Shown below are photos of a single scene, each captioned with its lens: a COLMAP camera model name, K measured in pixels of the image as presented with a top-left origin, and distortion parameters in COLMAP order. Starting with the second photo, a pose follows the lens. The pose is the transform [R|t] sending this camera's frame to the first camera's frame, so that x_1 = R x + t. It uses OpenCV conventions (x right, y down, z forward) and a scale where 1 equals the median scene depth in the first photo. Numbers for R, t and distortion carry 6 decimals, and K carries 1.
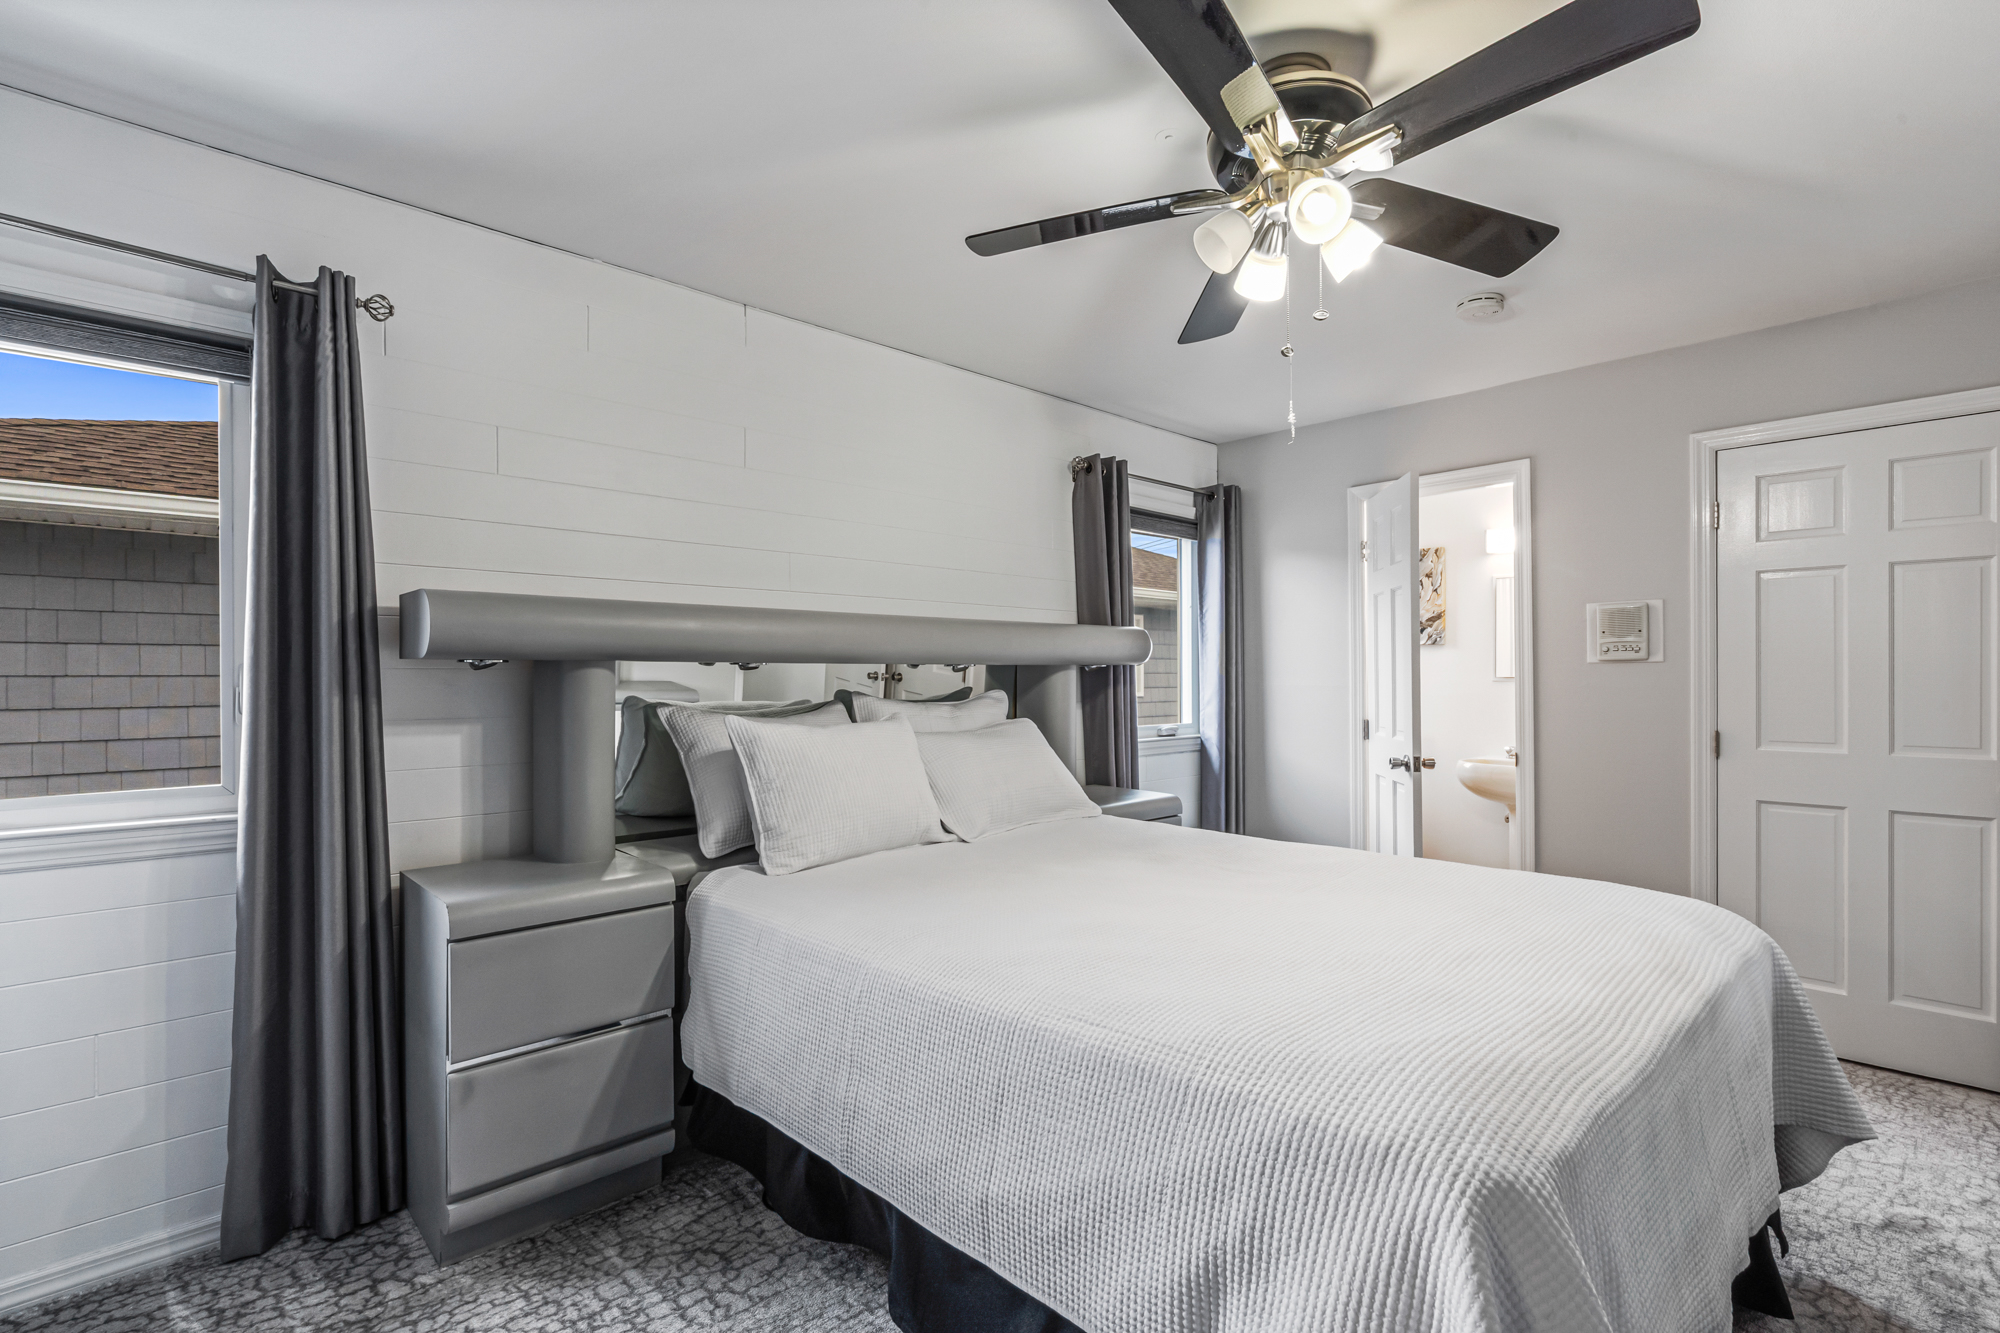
lens RADIAL K [[928.6, 0, 1000.0], [0, 928.6, 666.5], [0, 0, 1]] dist [0.001653, 0.000219]
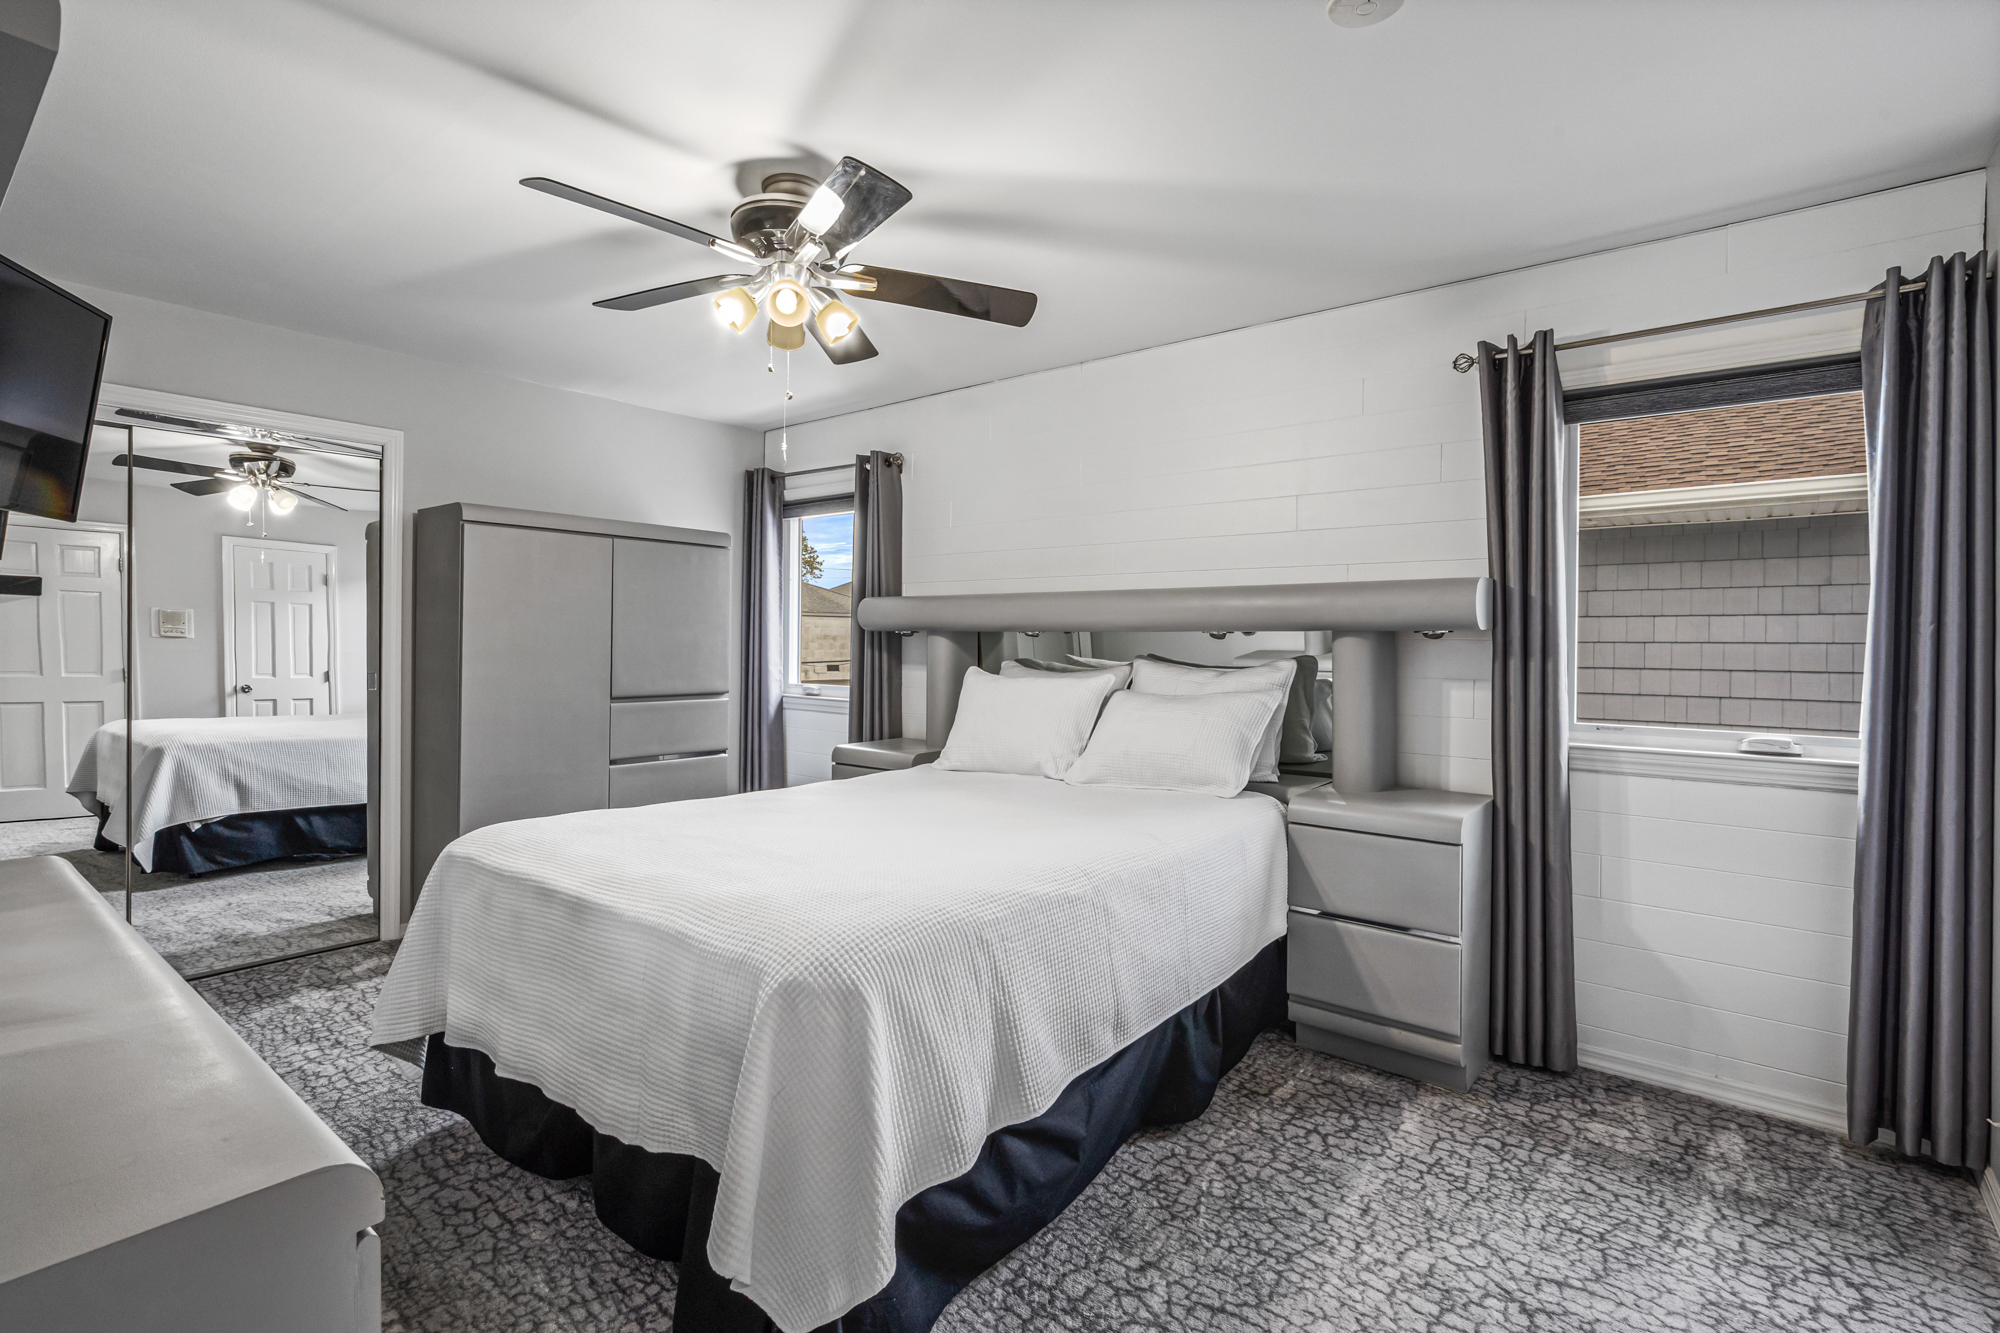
lens RADIAL K [[928.6, 0, 1000.0], [0, 928.6, 666.5], [0, 0, 1]] dist [0.001653, 0.000219]
pose [[0.144122, 0.028134, -0.989160, 0.113451], [0.000931, 0.999591, 0.028567, 0.000791], [0.989559, -0.005038, 0.144037, 0.076113]]
